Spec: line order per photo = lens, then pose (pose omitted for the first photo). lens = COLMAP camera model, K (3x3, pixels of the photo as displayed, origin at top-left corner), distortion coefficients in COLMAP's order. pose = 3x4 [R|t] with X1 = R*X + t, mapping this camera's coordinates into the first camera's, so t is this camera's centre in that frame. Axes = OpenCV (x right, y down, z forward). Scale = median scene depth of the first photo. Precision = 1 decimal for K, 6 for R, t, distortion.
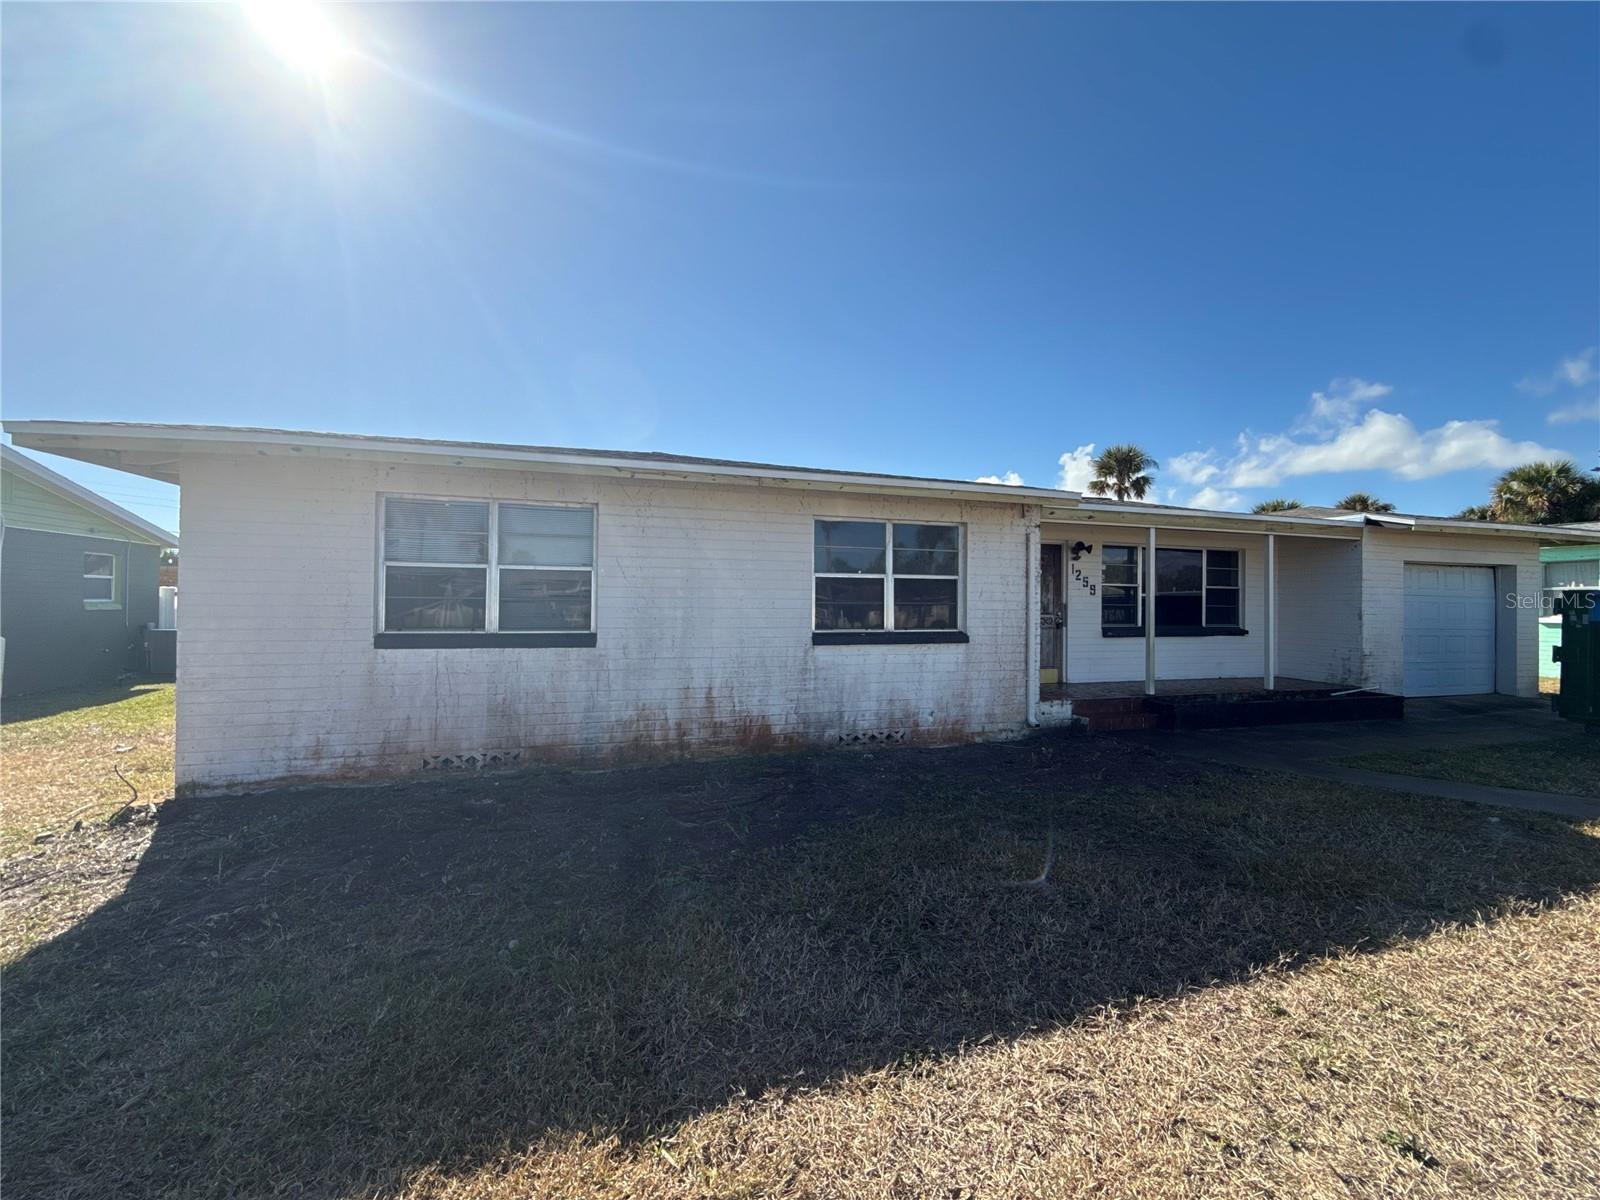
lens RADIAL K [[638.5, 0, 798.5], [0, 638.5, 598.3], [0, 0, 1]] dist [0.002467, -0.000134]
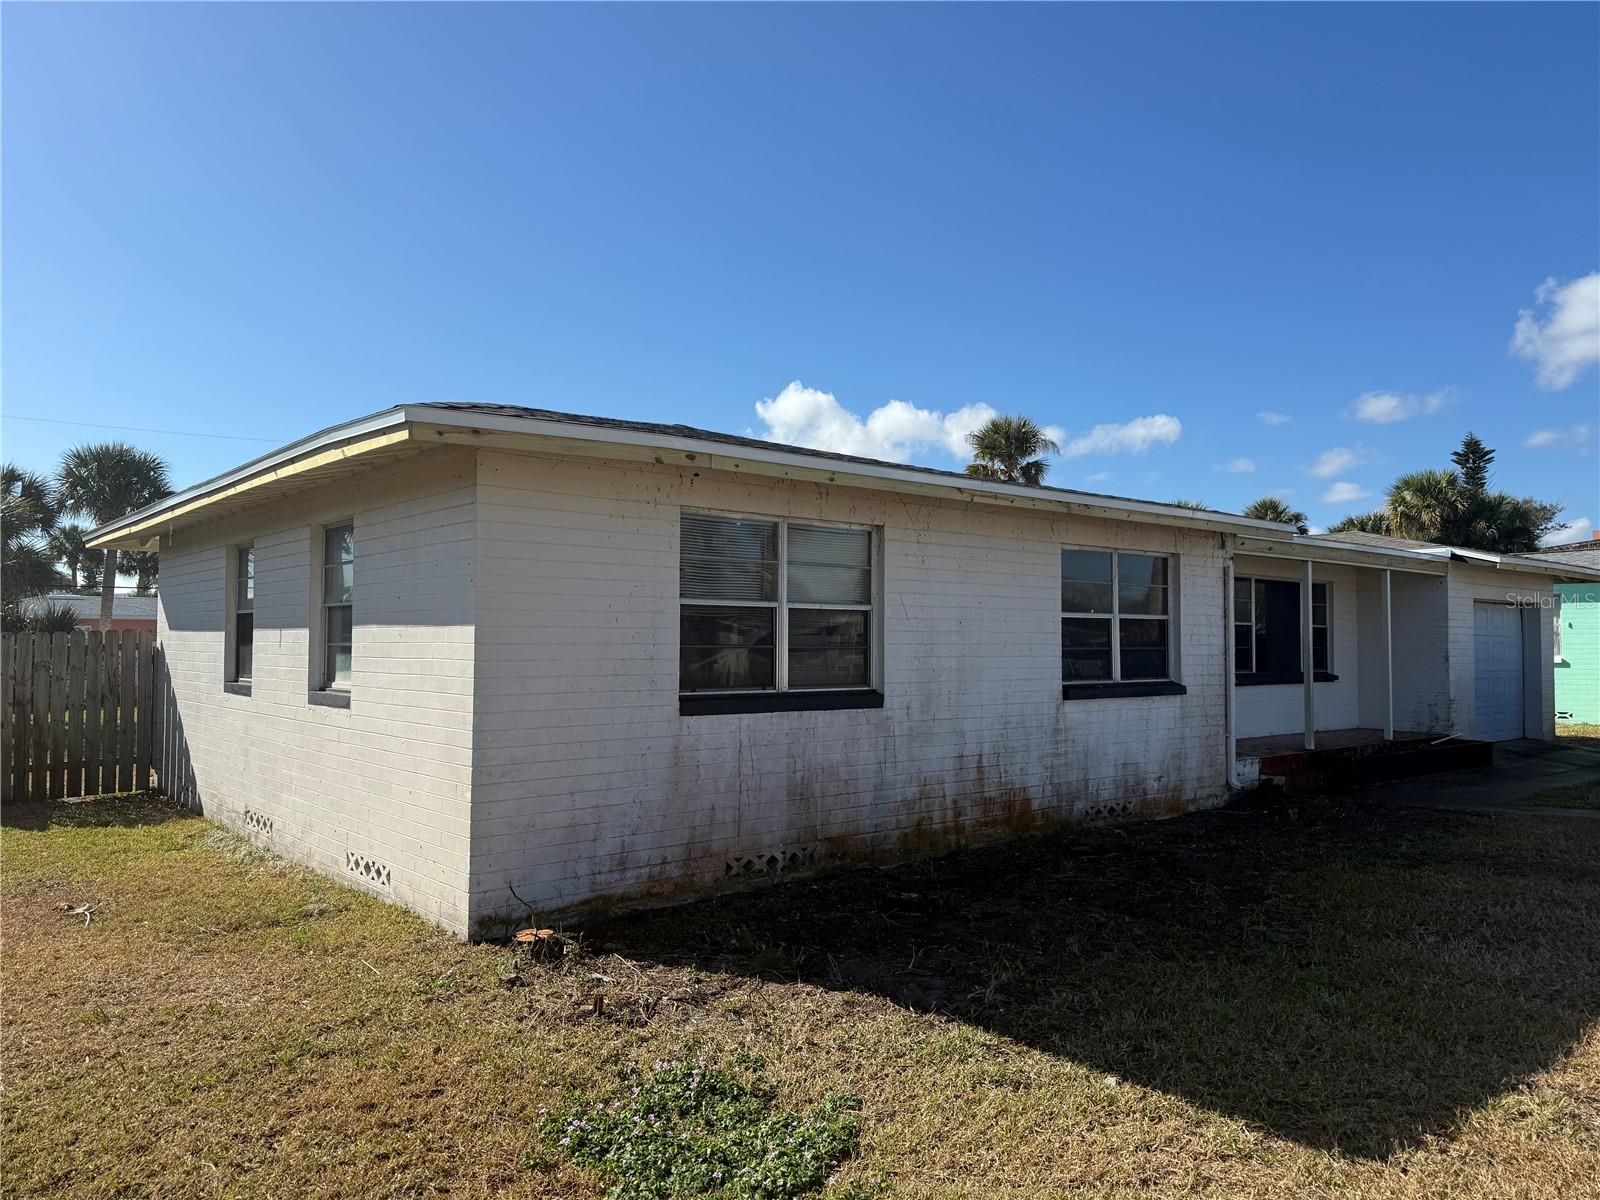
lens RADIAL K [[1144.1, 0, 797.5], [0, 1144.1, 593.1], [0, 0, 1]] dist [0.075770, -0.027206]
pose [[0.916638, 0.011361, 0.399557, -0.893588], [0.002327, 0.999427, -0.033758, -0.015547], [-0.399712, 0.031873, 0.916087, -0.233519]]
